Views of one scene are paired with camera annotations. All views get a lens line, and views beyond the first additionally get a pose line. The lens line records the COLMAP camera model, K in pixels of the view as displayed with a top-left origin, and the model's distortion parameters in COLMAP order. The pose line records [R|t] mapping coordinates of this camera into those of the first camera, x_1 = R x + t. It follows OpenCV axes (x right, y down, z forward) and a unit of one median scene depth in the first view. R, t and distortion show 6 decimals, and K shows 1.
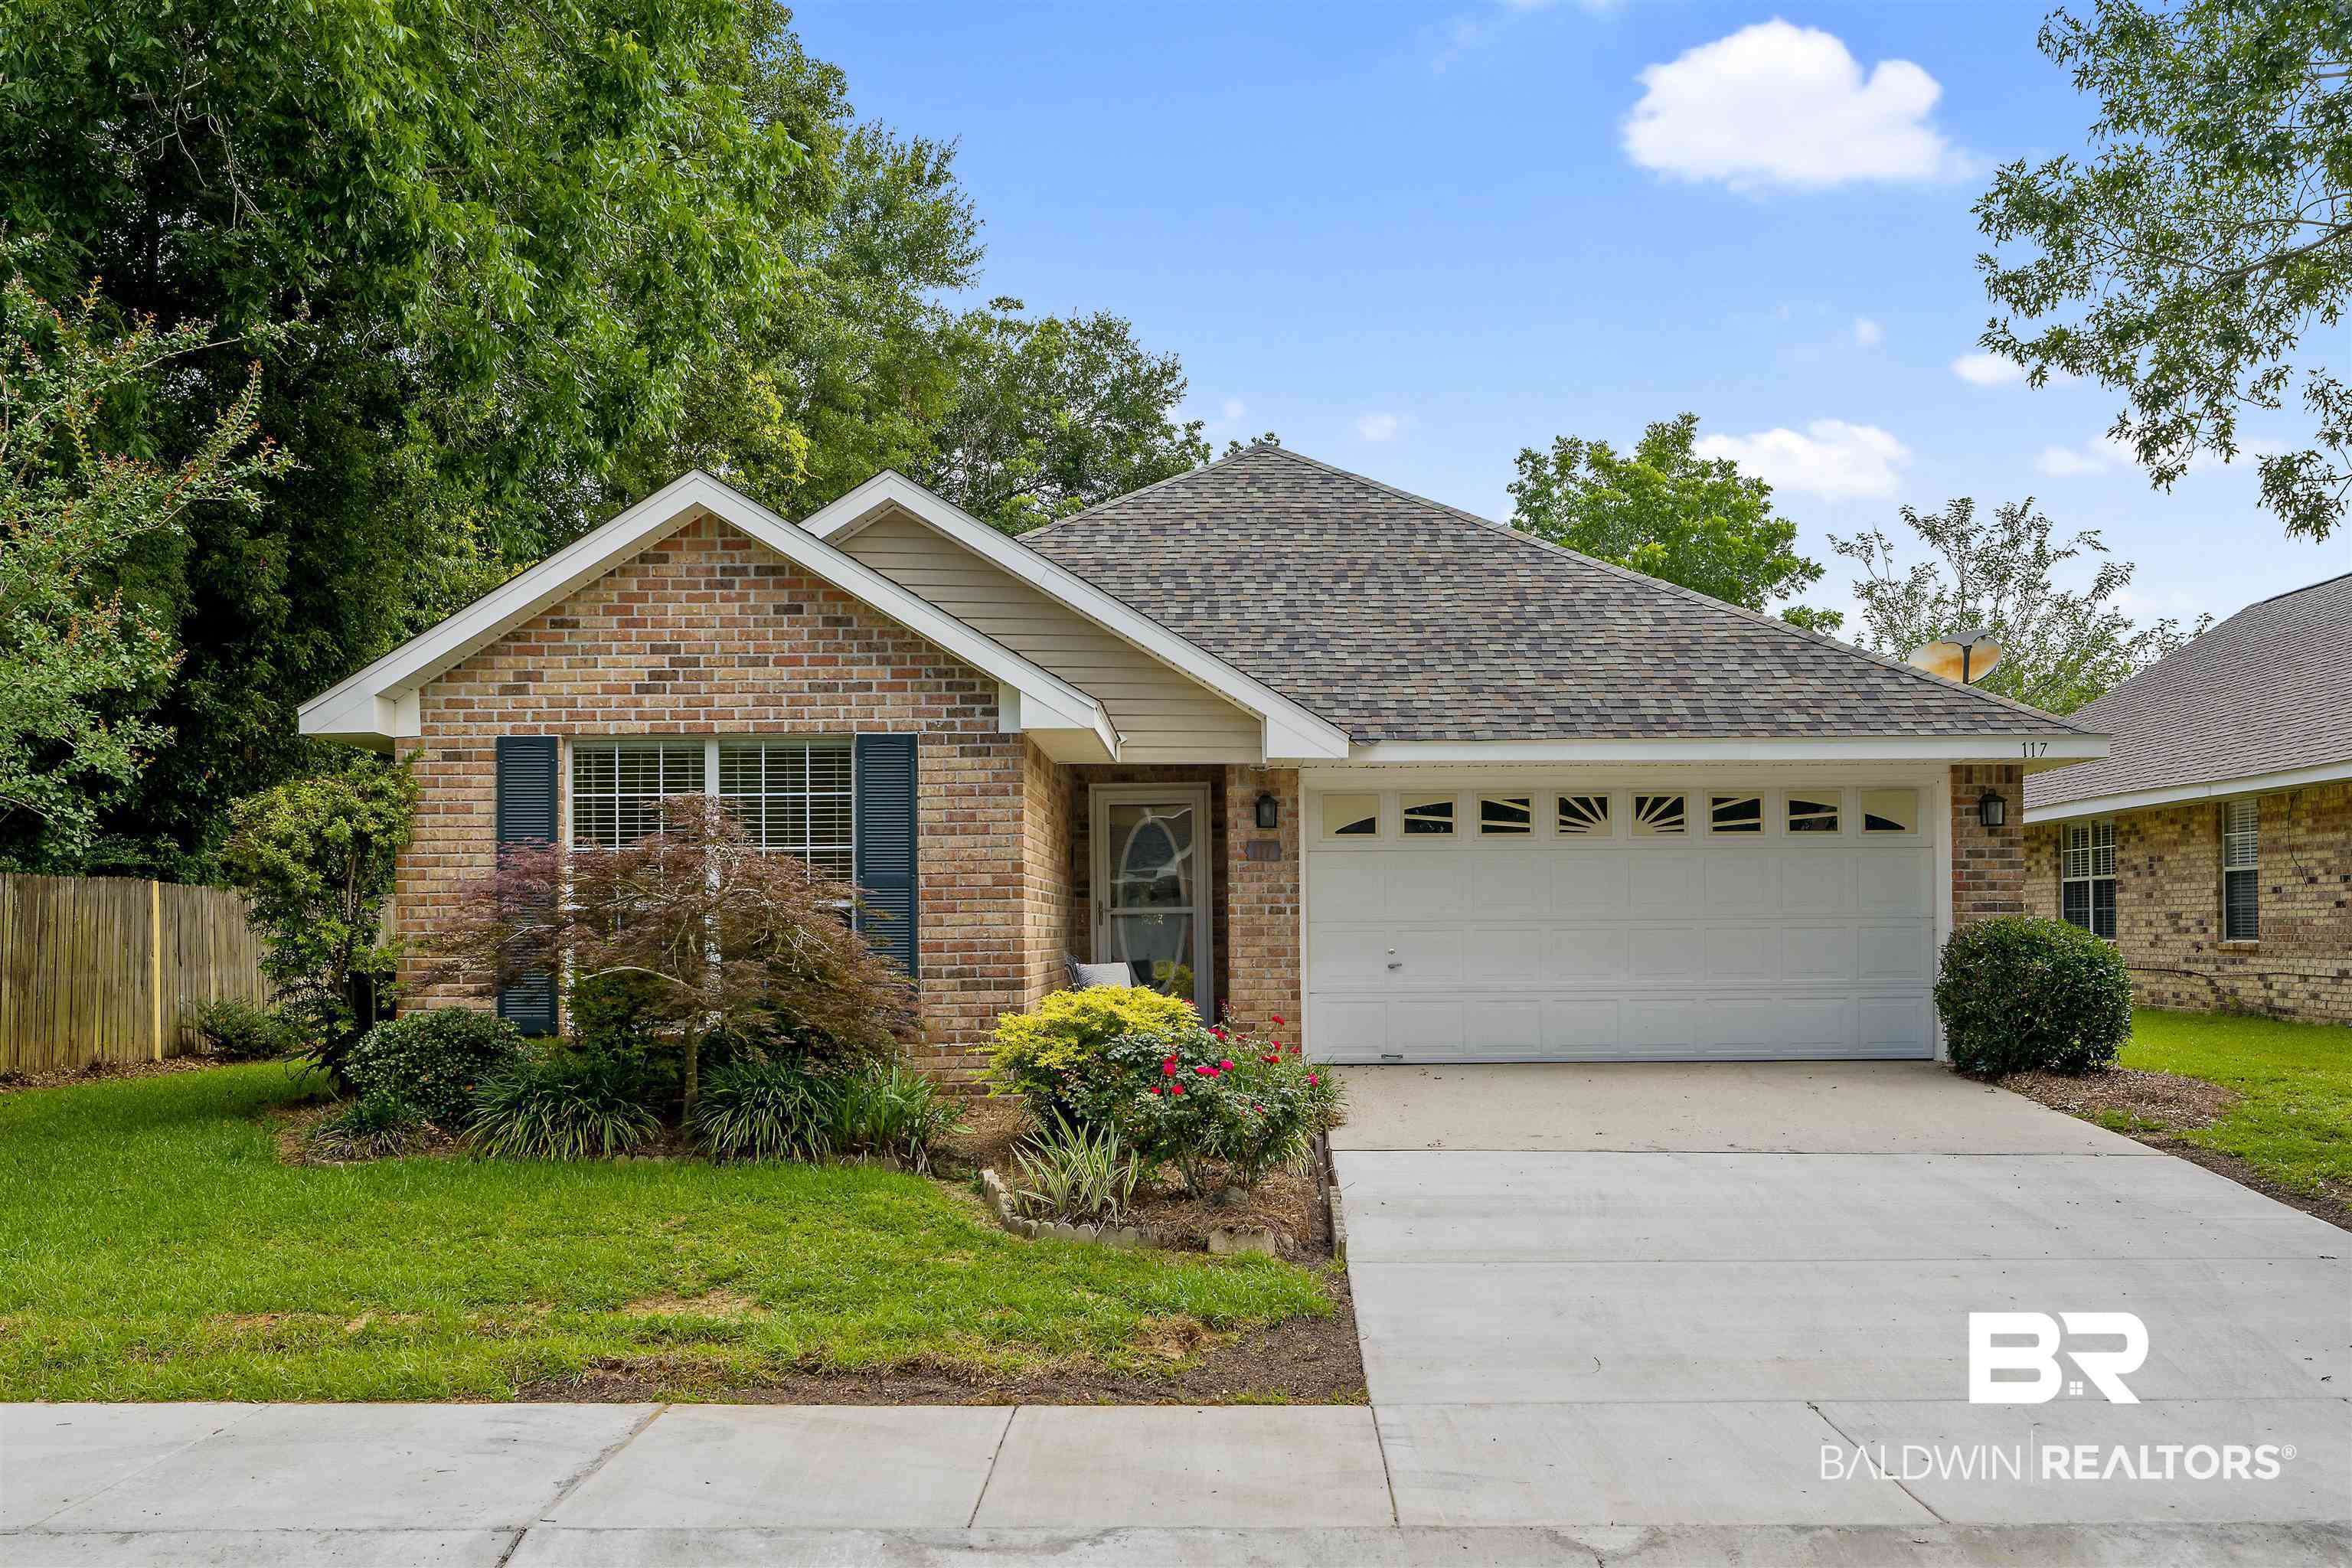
lens RADIAL K [[1690.0, 0, 1176.0], [0, 1690.0, 784.0], [0, 0, 1]] dist [-0.004467, -0.002507]
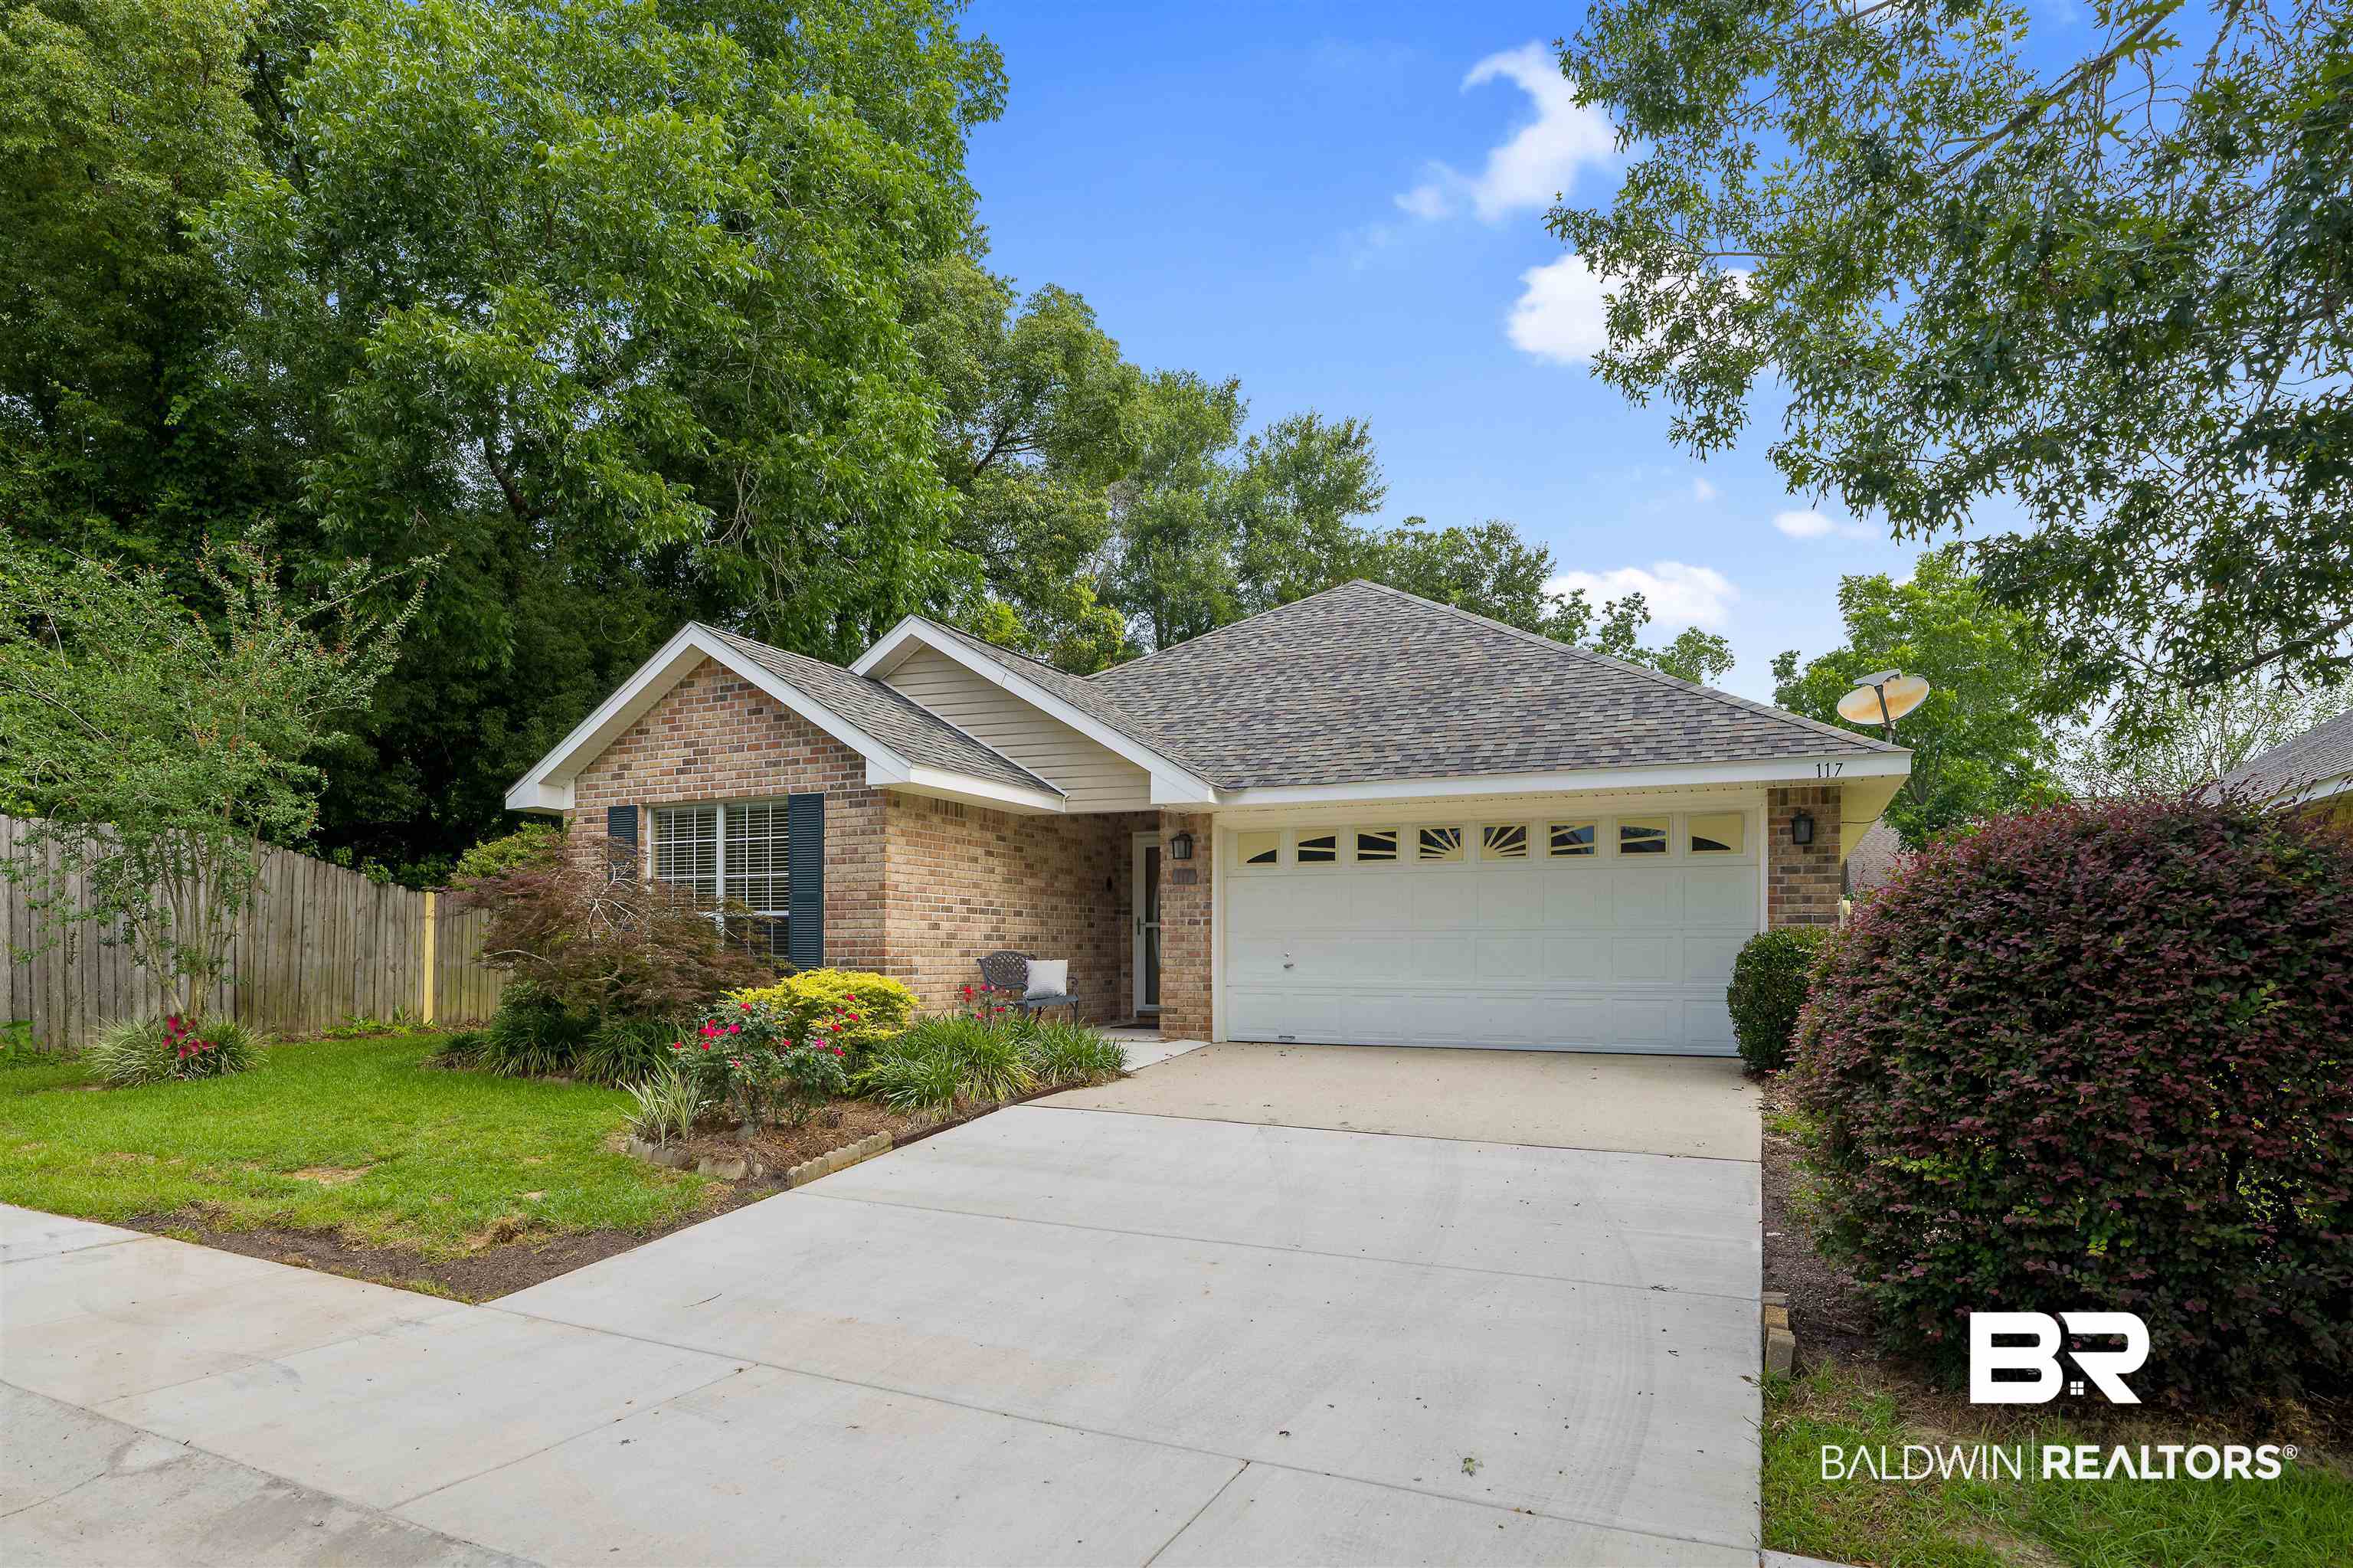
lens RADIAL K [[1107.6, 0, 1177.2], [0, 1107.6, 870.4], [0, 0, 1]] dist [-0.038313, 0.000717]
pose [[0.928113, -0.016723, -0.371923, 0.368614], [0.022215, 0.999698, 0.010486, 0.025506], [0.371635, -0.017995, 0.928204, 0.201162]]
